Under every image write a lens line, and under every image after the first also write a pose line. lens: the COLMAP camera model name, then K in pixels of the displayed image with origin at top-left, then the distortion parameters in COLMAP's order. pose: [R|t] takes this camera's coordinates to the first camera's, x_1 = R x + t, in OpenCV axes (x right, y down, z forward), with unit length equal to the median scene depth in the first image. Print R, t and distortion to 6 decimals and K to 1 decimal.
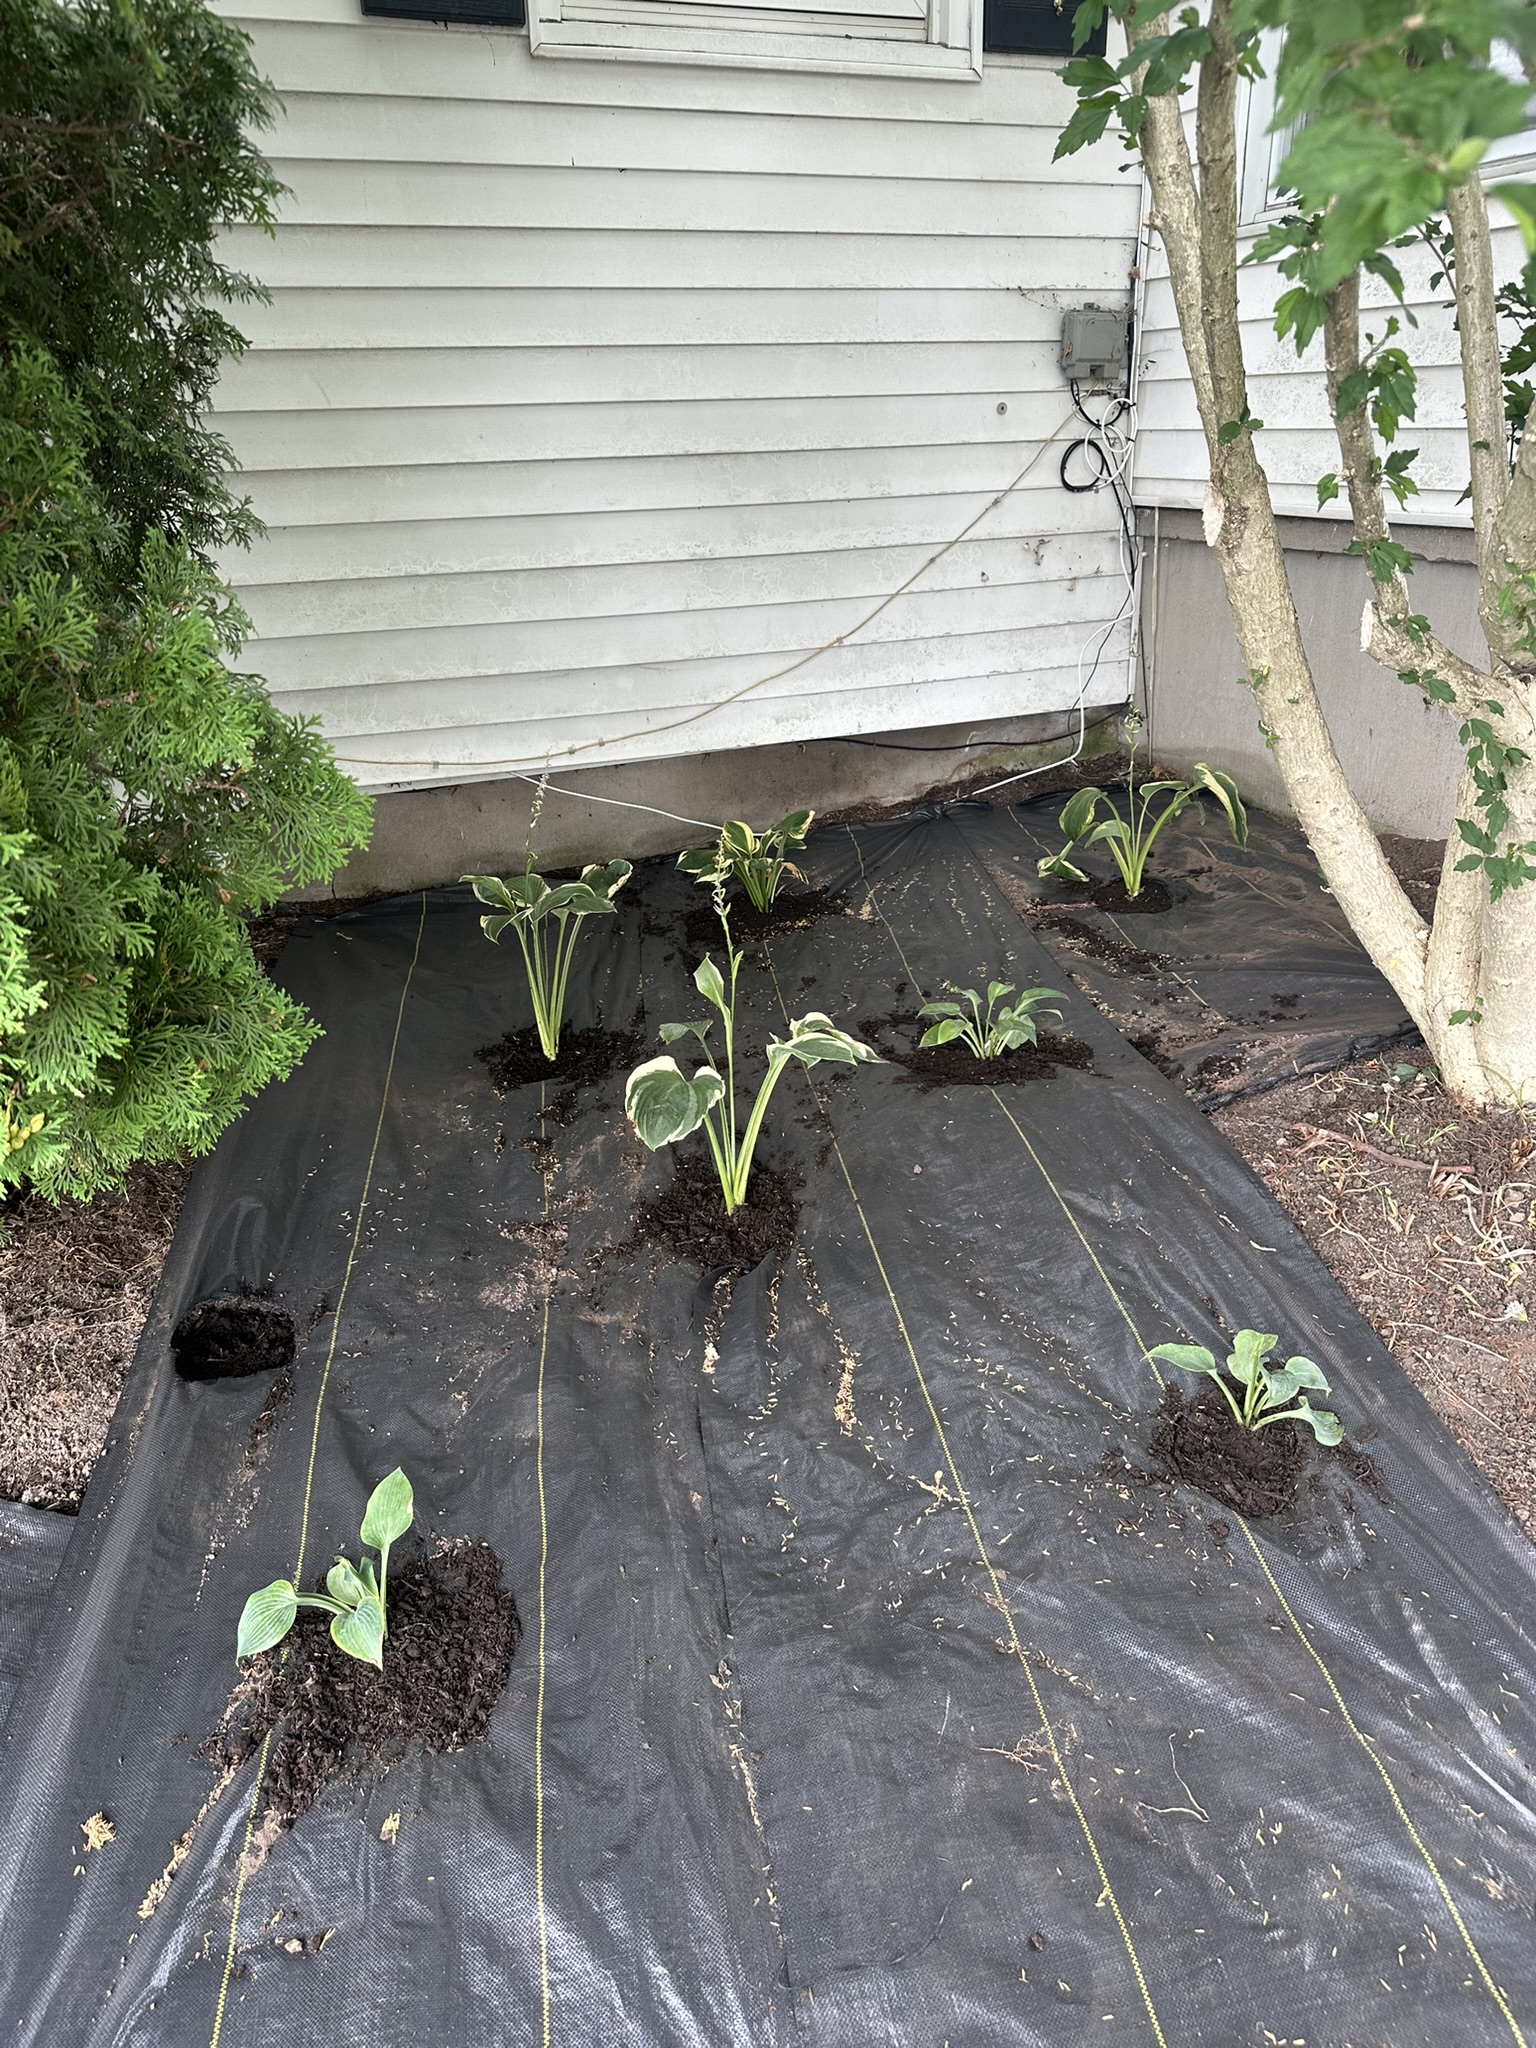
lens RADIAL K [[1430.1, 0, 768.0], [0, 1430.1, 1024.0], [0, 0, 1]] dist [0.056132, -0.084857]
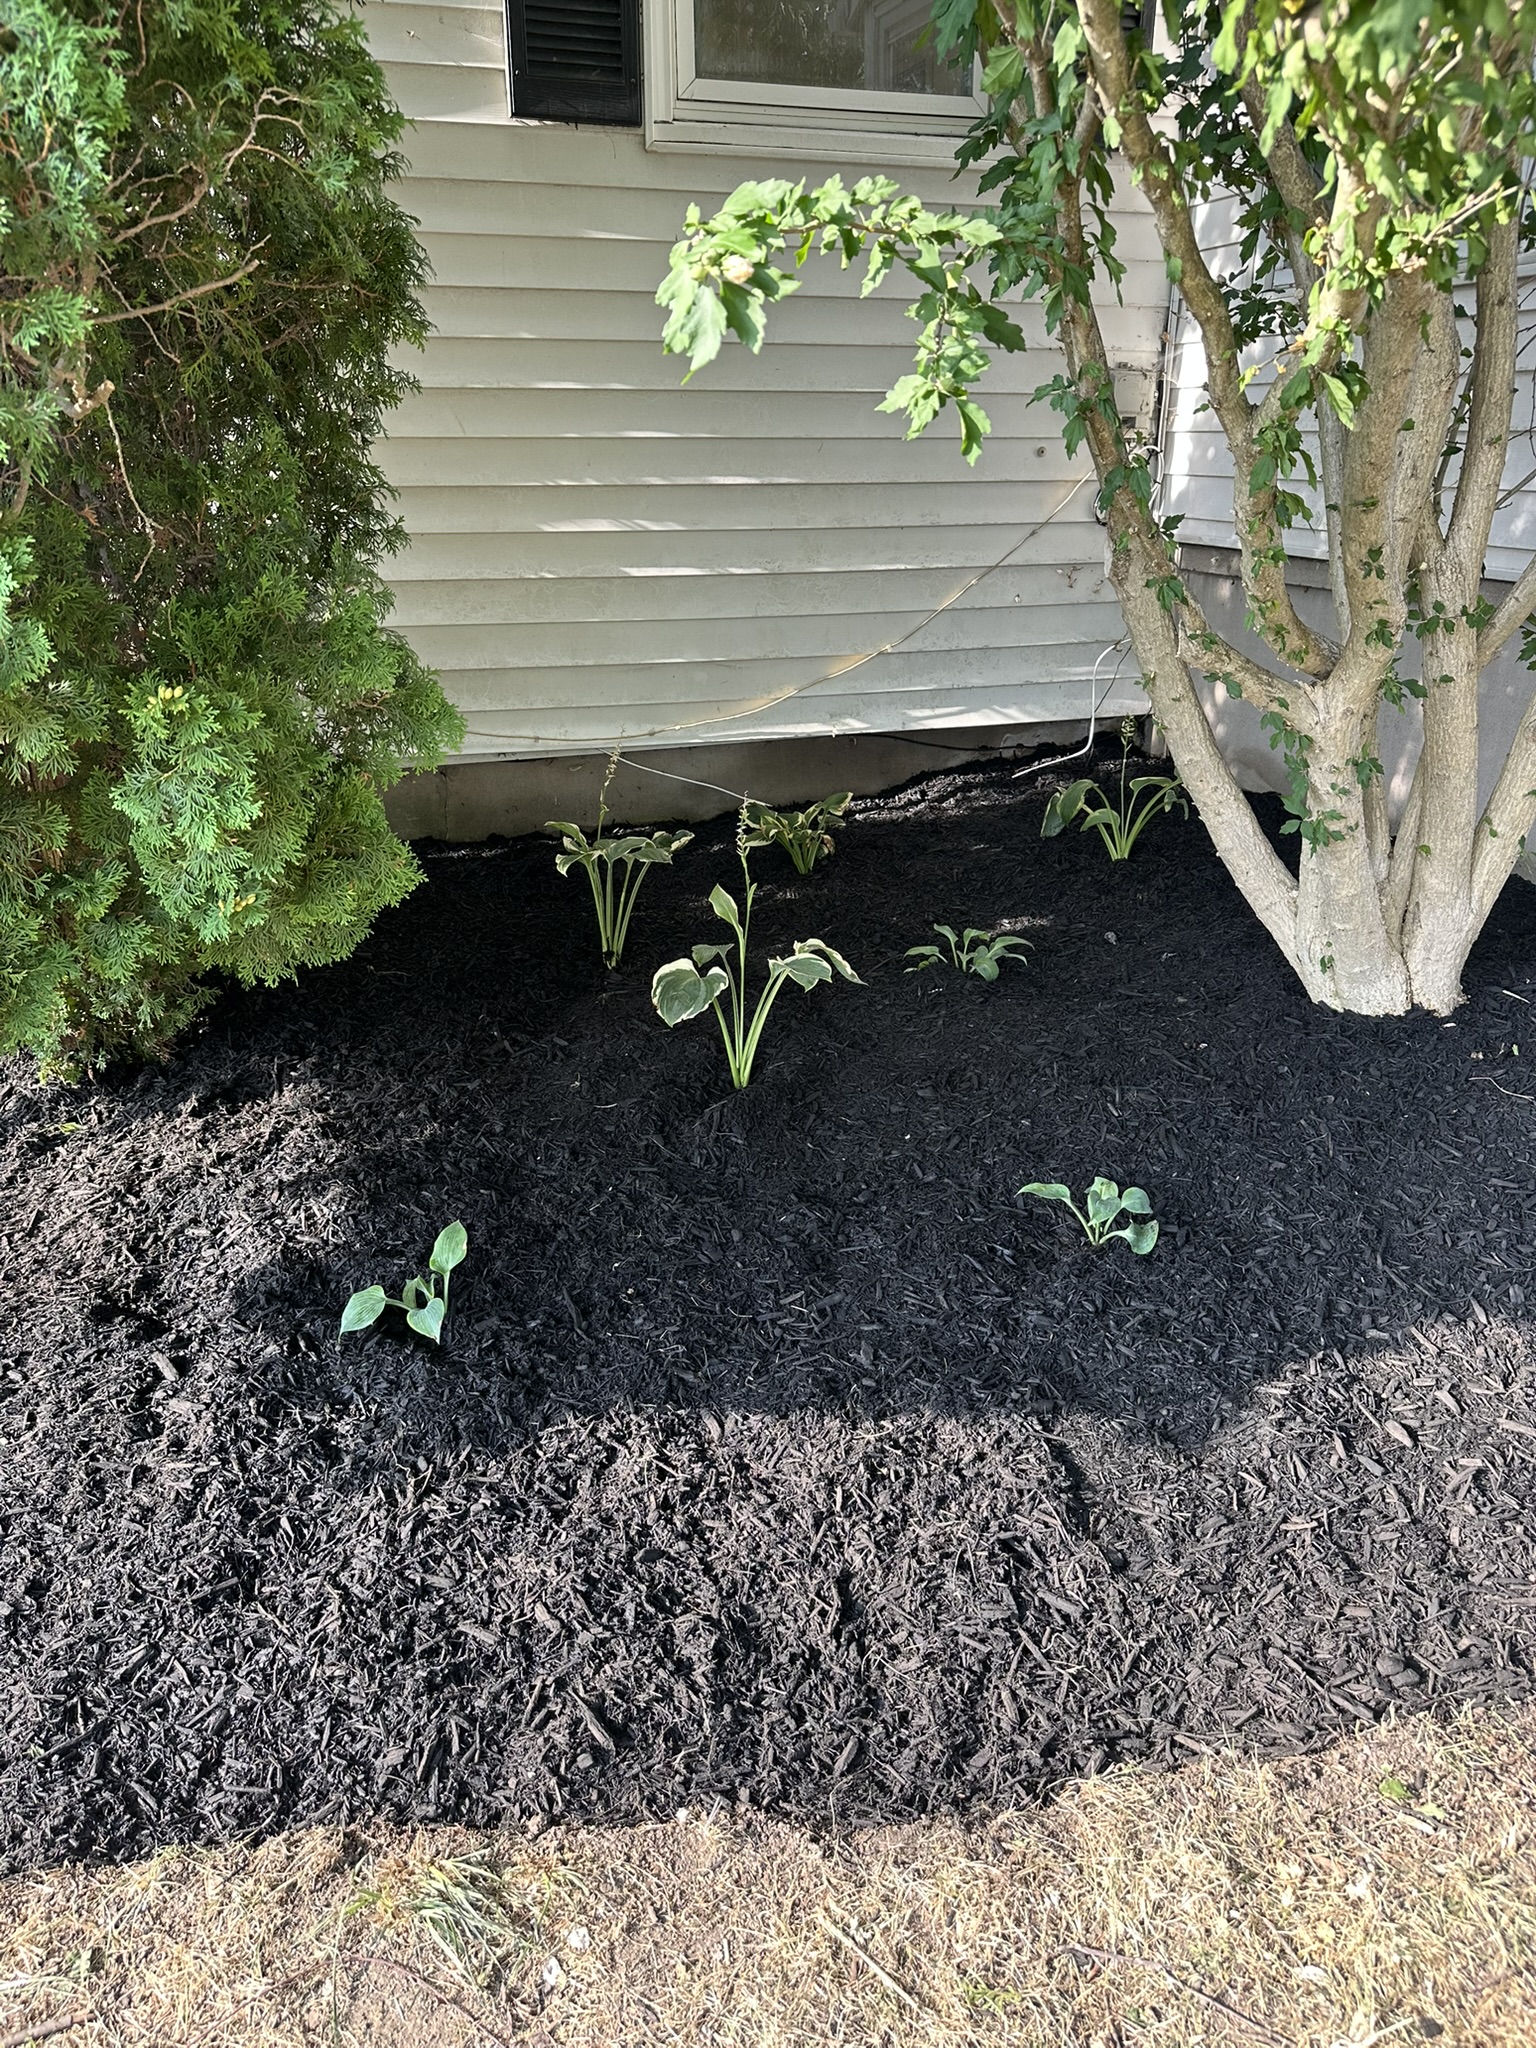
lens RADIAL K [[1436.5, 0, 768.0], [0, 1436.5, 1024.0], [0, 0, 1]] dist [0.003371, -0.001517]
pose [[0.995943, 0.058086, -0.068734, 0.060132], [-0.058710, 0.998250, -0.007092, 0.056068], [0.068202, 0.011099, 0.997610, -0.176415]]
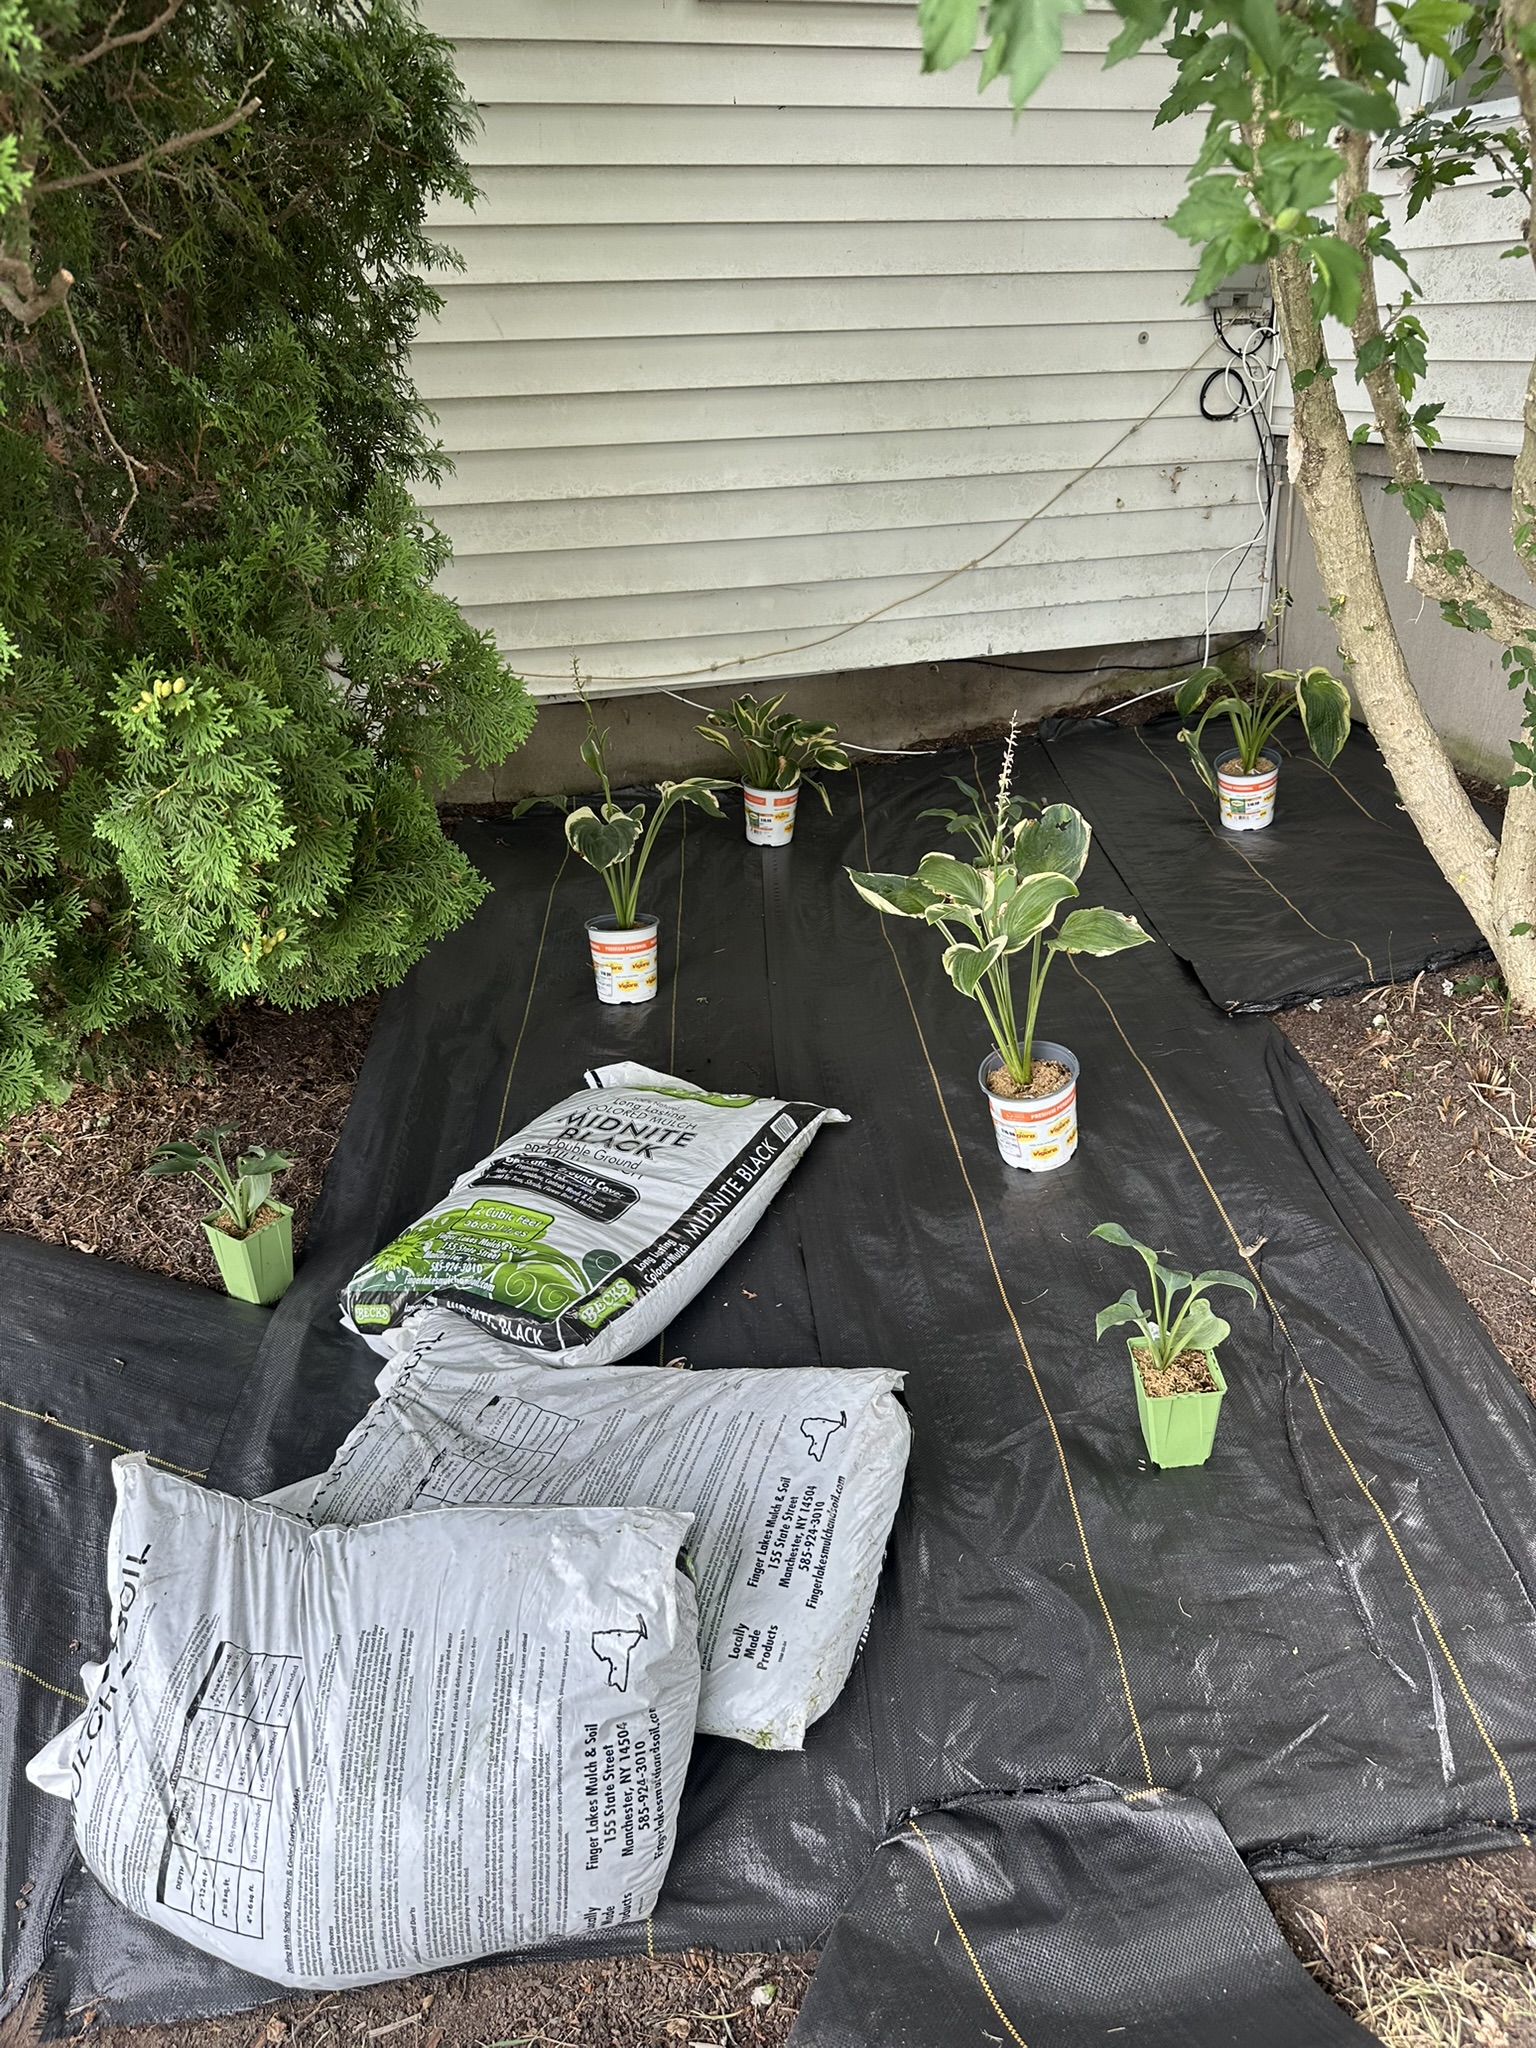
lens RADIAL K [[1436.5, 0, 768.0], [0, 1436.5, 1024.0], [0, 0, 1]] dist [0.003371, -0.001517]
pose [[0.994572, 0.042576, -0.094942, 0.017544], [-0.037762, 0.997936, 0.051938, 0.019437], [0.096957, -0.048071, 0.994127, -0.076318]]
